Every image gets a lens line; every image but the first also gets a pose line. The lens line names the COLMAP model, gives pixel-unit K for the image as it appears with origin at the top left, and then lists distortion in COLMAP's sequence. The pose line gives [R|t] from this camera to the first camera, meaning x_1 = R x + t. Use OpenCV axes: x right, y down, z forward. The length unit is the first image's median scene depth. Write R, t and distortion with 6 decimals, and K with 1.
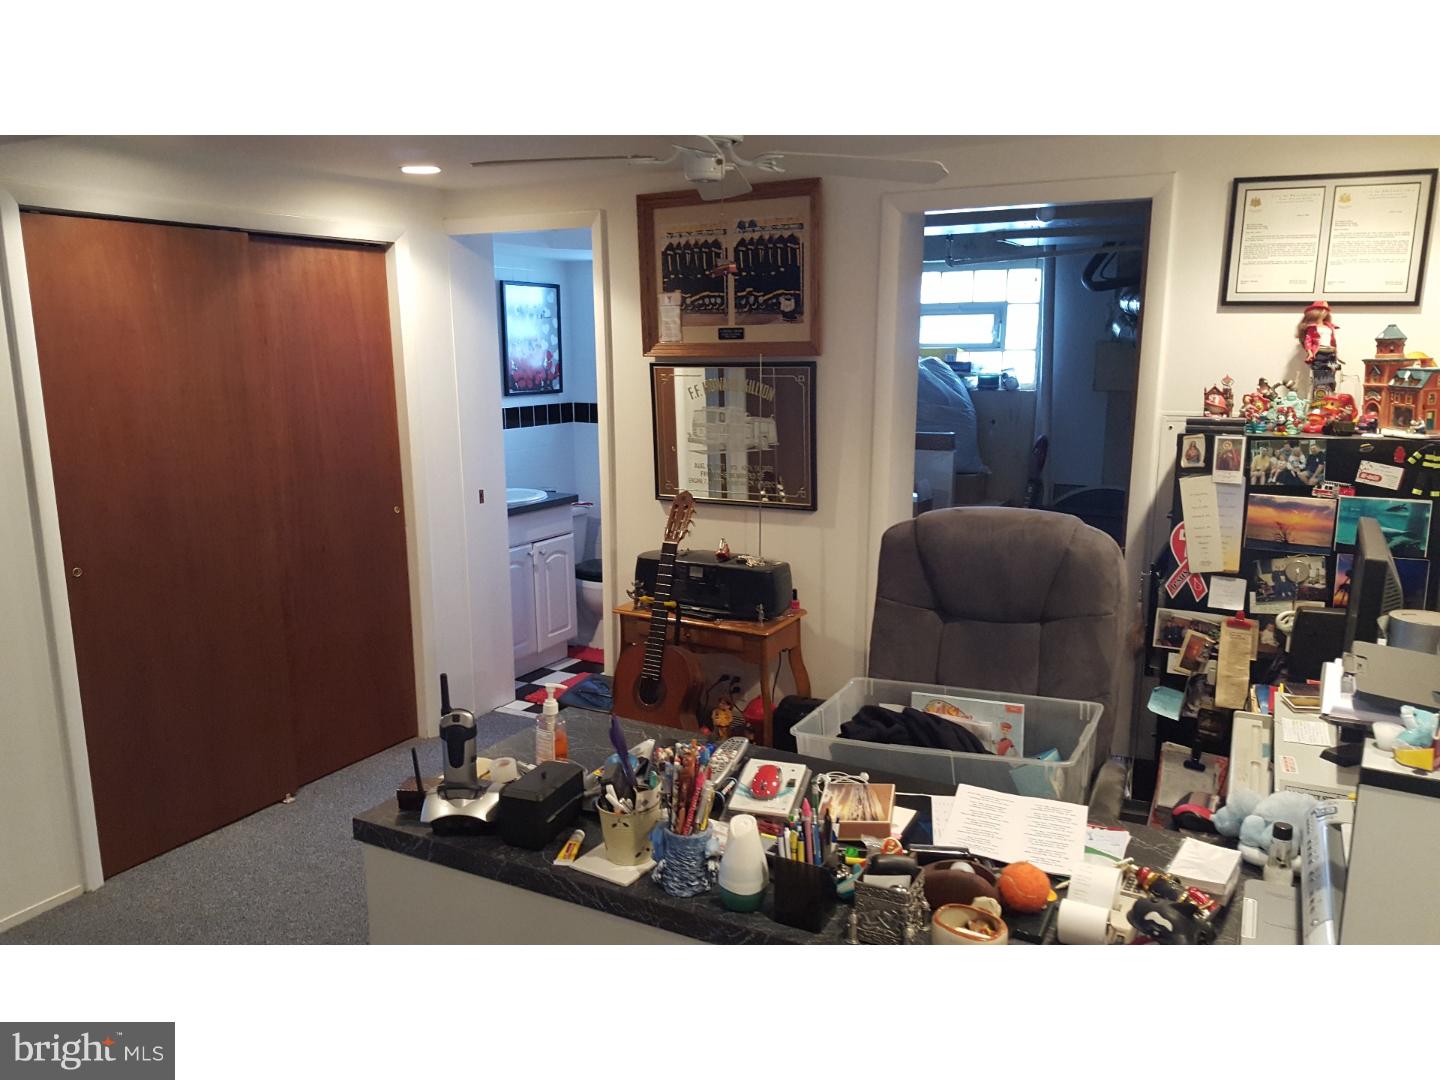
lens RADIAL K [[1052.1, 0, 725.2], [0, 1052.1, 579.3], [0, 0, 1]] dist [0.106597, -0.174333]
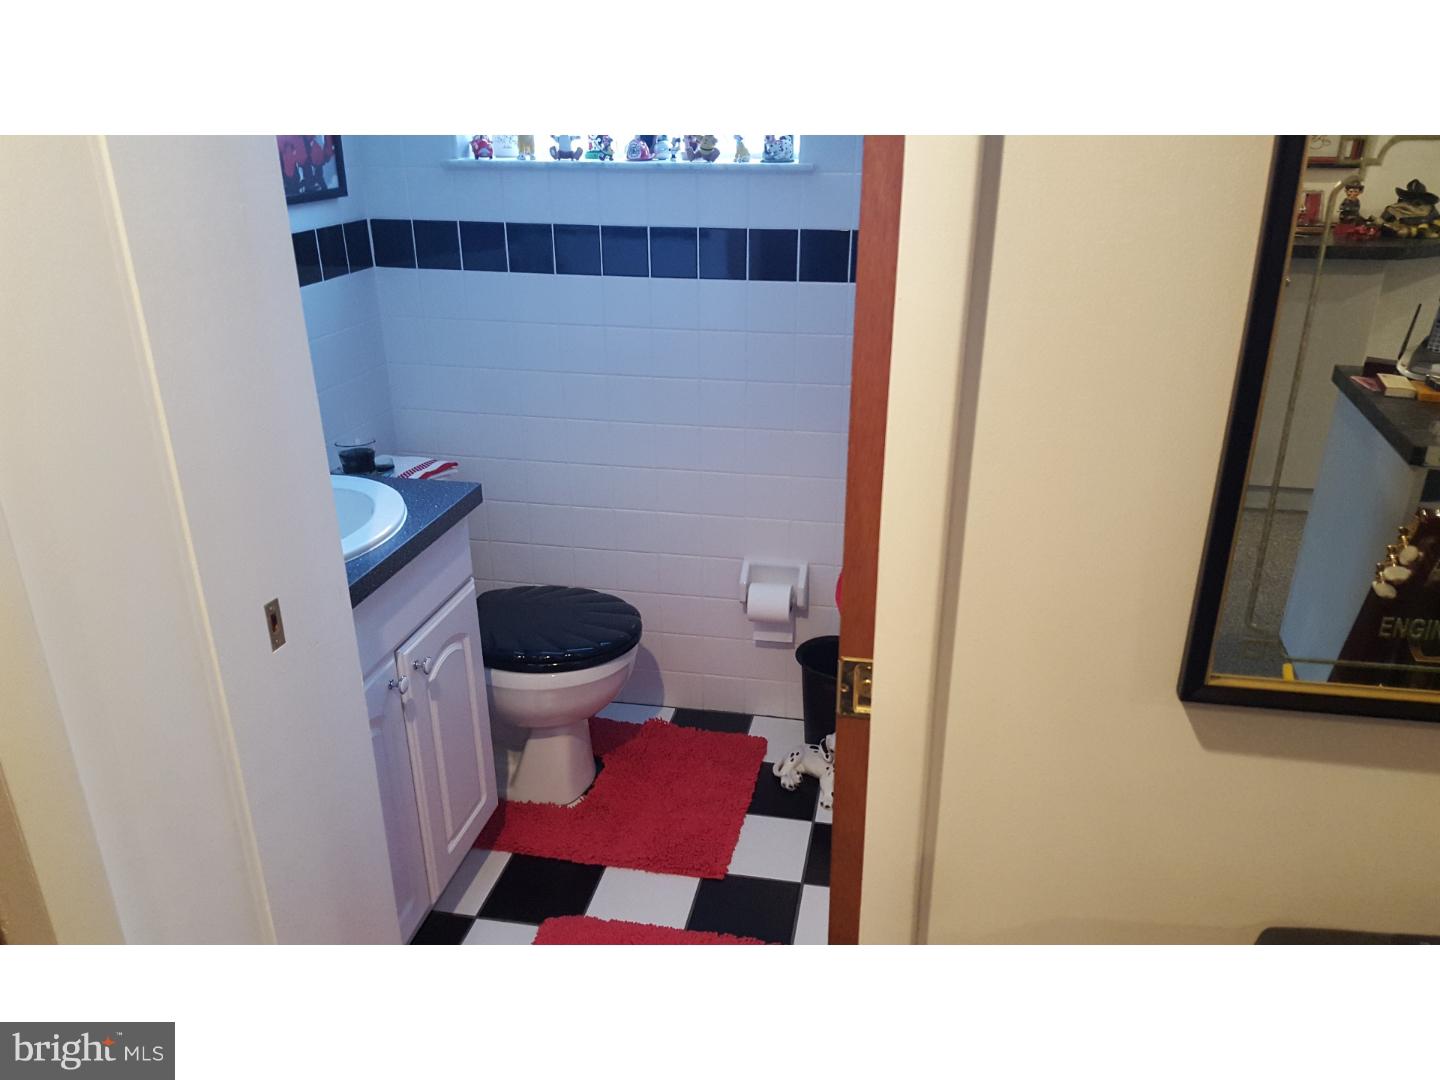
lens RADIAL K [[1052.1, 0, 725.2], [0, 1052.1, 579.3], [0, 0, 1]] dist [0.106597, -0.174333]
pose [[0.952784, -0.118667, 0.279502, -0.166882], [0.070444, 0.981744, 0.176679, -0.106225], [-0.295366, -0.148647, 0.943750, 0.616188]]
